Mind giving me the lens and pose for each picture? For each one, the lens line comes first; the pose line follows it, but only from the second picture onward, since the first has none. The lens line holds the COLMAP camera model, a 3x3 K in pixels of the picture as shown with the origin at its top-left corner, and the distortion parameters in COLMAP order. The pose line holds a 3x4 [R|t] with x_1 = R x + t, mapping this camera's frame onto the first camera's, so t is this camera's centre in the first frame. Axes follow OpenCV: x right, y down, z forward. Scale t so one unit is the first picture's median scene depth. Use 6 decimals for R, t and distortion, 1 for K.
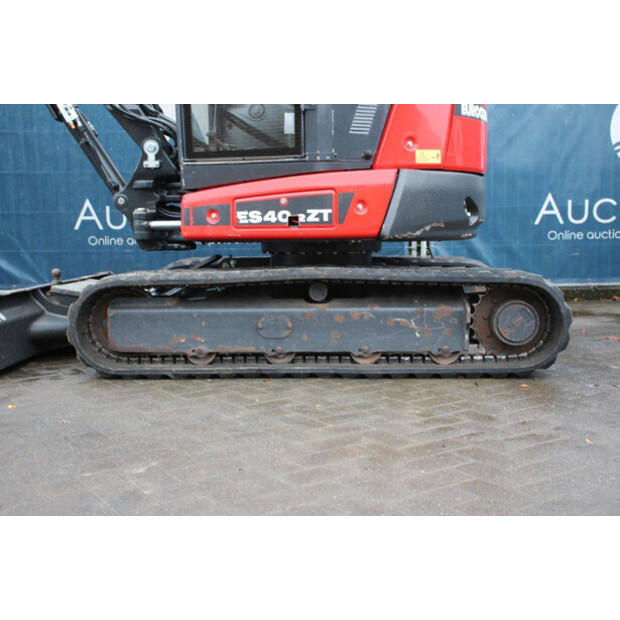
lens RADIAL K [[754.0, 0, 308.5], [0, 754.0, 309.2], [0, 0, 1]] dist [0.027003, 0.000000]
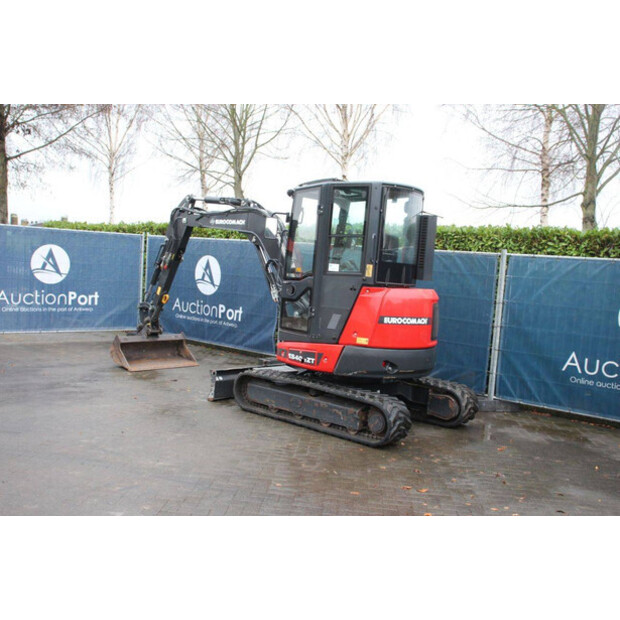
lens RADIAL K [[680.7, 0, 308.7], [0, 680.7, 316.6], [0, 0, 1]] dist [-0.047659, 0.000000]
pose [[0.772211, 0.117541, -0.624400, 1.280700], [-0.148345, 0.988932, 0.002701, -0.254573], [0.617806, 0.090541, 0.781100, -0.675273]]
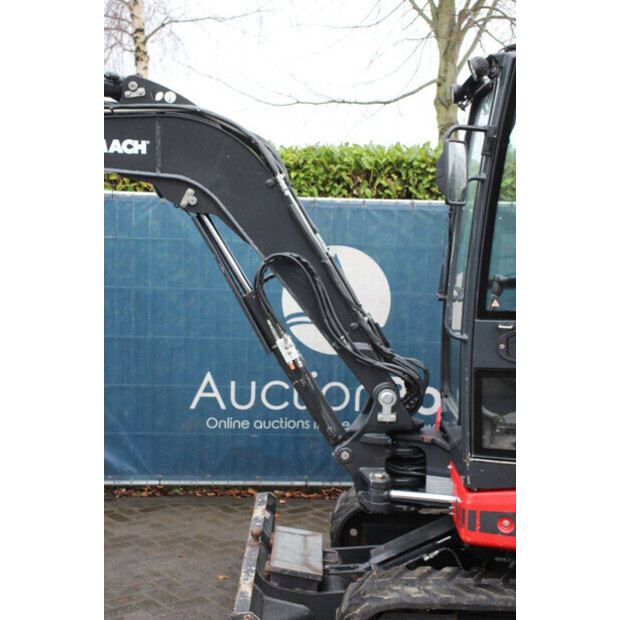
lens RADIAL K [[1042.9, 0, 307.4], [0, 1042.9, 310.7], [0, 0, 1]] dist [0.244558, 0.000000]
pose [[0.998663, 0.032330, 0.040324, -0.405456], [-0.031496, 0.999280, -0.021162, -0.330748], [-0.040979, 0.019864, 0.998963, -0.217275]]
